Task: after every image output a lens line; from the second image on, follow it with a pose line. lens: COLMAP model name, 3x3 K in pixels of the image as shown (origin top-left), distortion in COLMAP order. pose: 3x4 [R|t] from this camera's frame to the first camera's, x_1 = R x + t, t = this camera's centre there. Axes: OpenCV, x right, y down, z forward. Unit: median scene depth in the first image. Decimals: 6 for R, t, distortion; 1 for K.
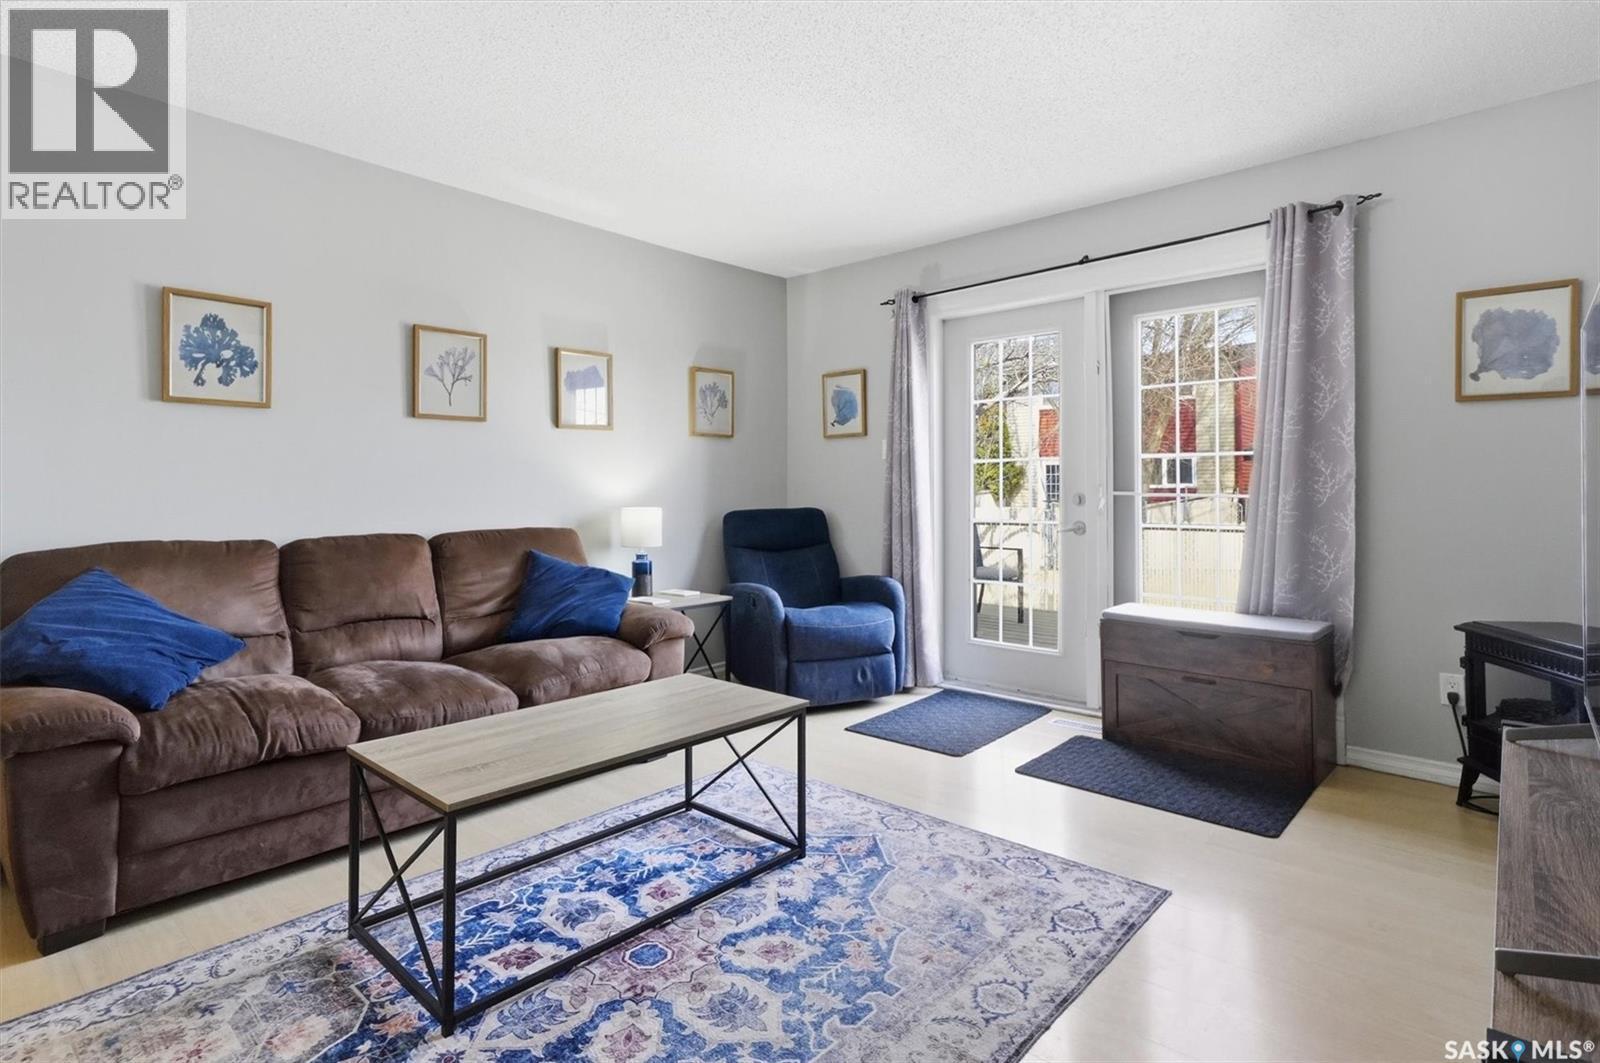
lens RADIAL K [[765.6, 0, 807.6], [0, 765.6, 497.6], [0, 0, 1]] dist [0.012167, -0.000023]
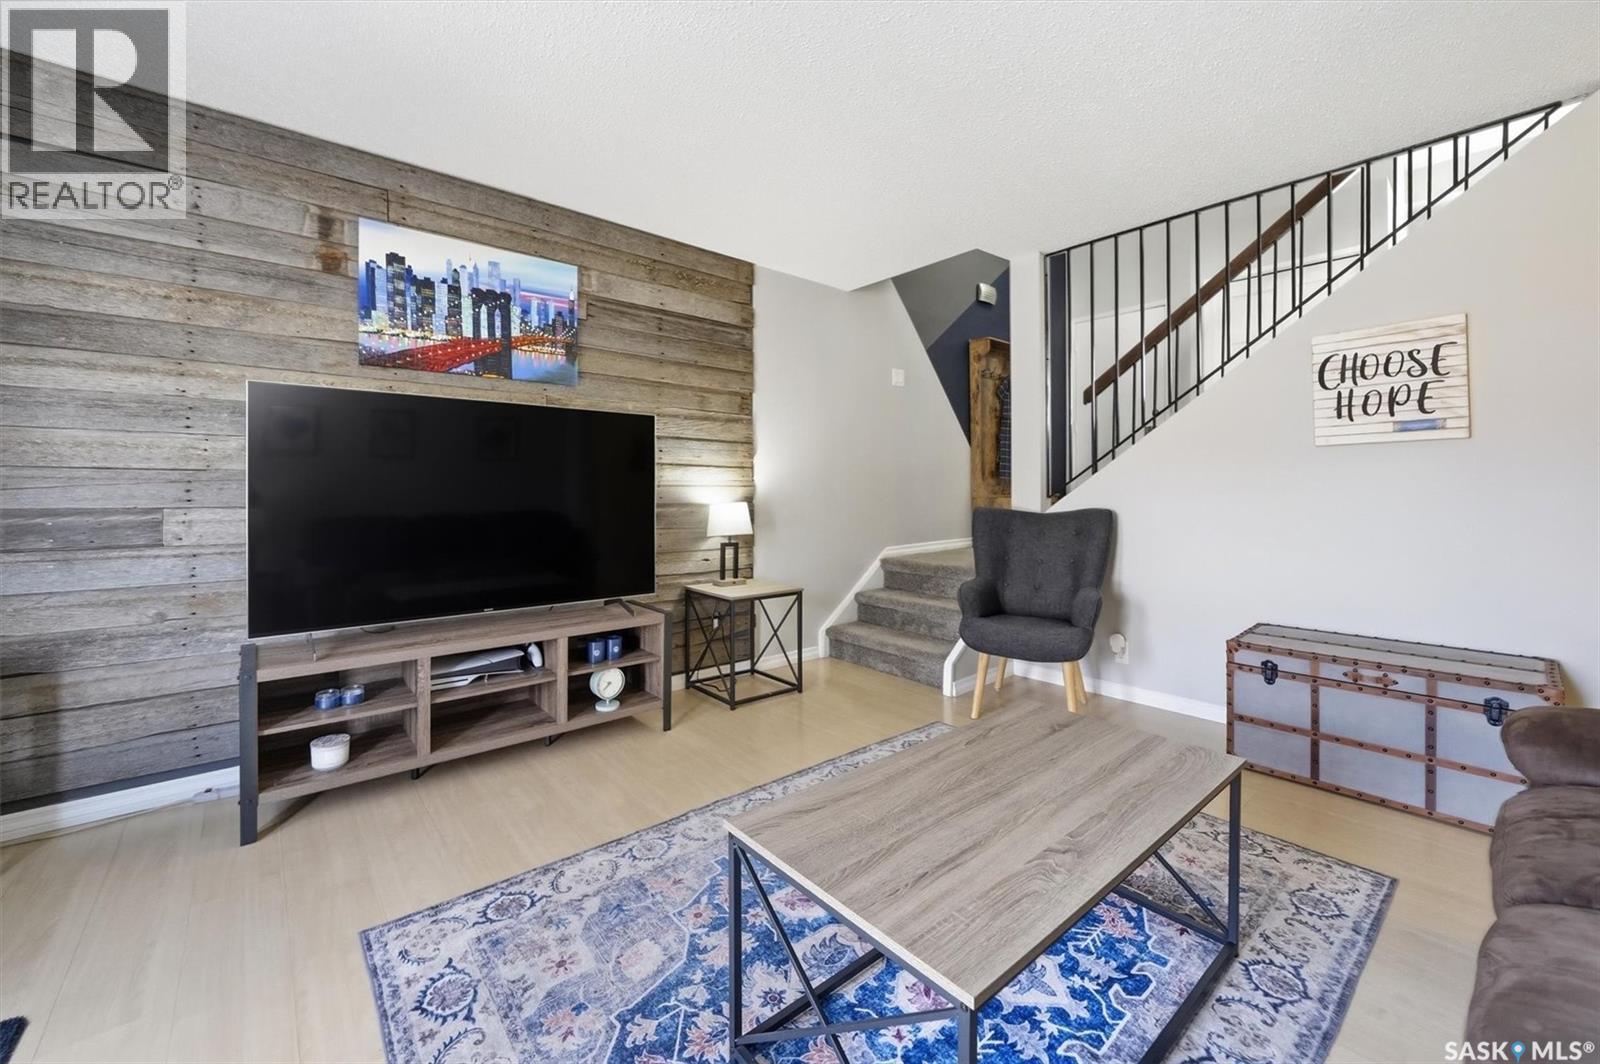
lens RADIAL K [[646.9, 0, 805.9], [0, 646.9, 494.9], [0, 0, 1]] dist [-0.012013, 0.000072]
pose [[-0.990949, 0.001424, 0.134230, -0.159462], [0.002984, 0.999930, 0.011422, -0.011948], [-0.134204, 0.011720, -0.990884, 1.749262]]
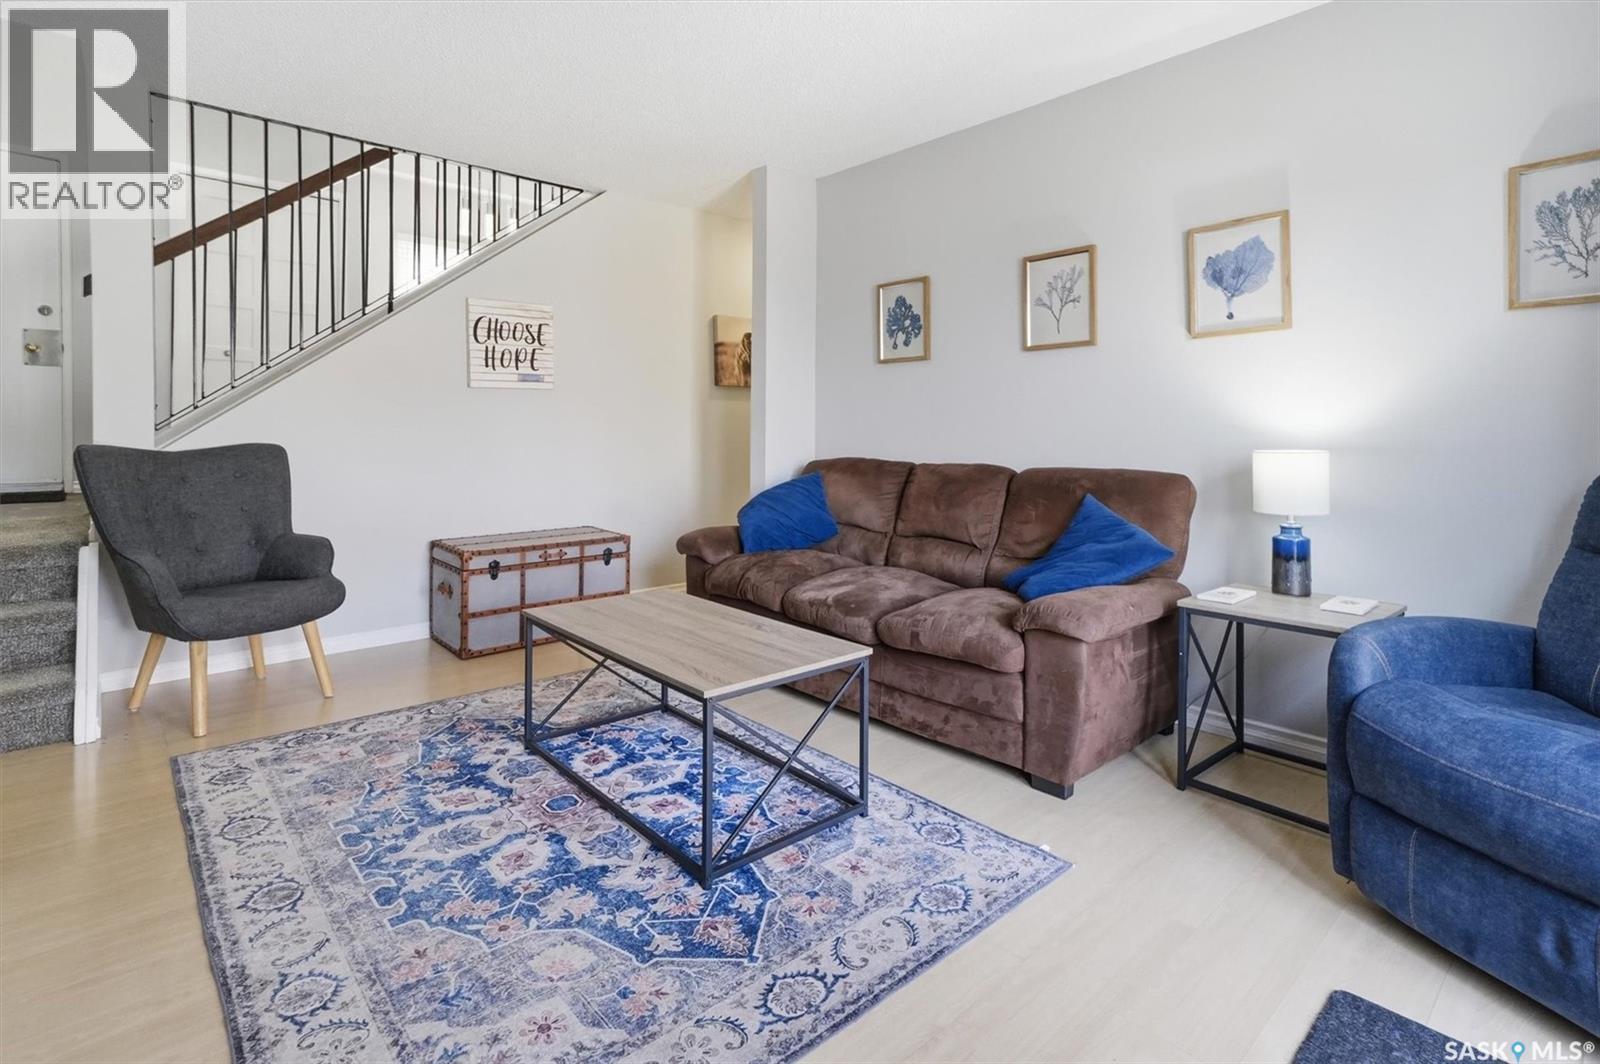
lens RADIAL K [[792.7, 0, 823.0], [0, 792.7, 445.7], [0, 0, 1]] dist [0.012645, 0.001468]
pose [[-0.084269, 0.020940, -0.996223, 0.900130], [-0.010992, 0.999699, 0.021943, -0.001016], [0.996382, 0.012800, -0.084014, 1.360341]]
